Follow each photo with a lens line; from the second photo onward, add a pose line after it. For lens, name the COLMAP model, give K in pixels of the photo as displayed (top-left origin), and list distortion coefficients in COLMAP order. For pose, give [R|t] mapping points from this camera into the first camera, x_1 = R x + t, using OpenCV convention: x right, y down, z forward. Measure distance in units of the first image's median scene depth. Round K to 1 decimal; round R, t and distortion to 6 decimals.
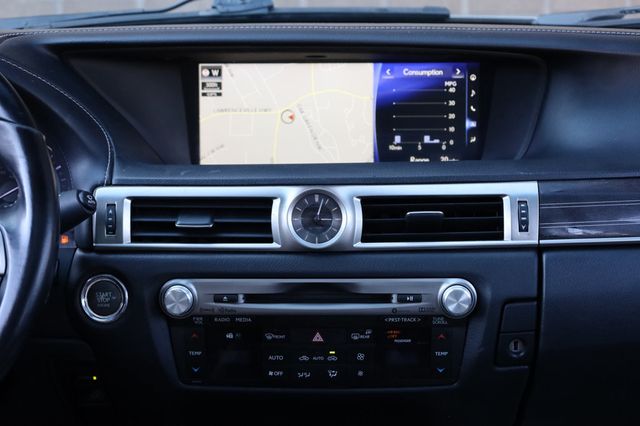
lens RADIAL K [[1260.8, 0, 320.0], [0, 1260.8, 213.0], [0, 0, 1]] dist [-0.035200, 0.018268]
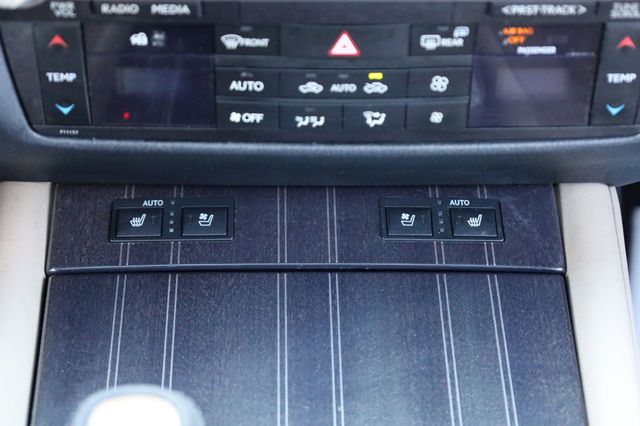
lens RADIAL K [[1447.0, 0, 320.0], [0, 1447.0, 213.0], [0, 0, 1]] dist [-0.025018, -0.079273]
pose [[0.998613, -0.015133, 0.050432, -0.035677], [-0.006356, 0.916155, 0.400774, -0.047233], [-0.052268, -0.400538, 0.914788, 0.519691]]
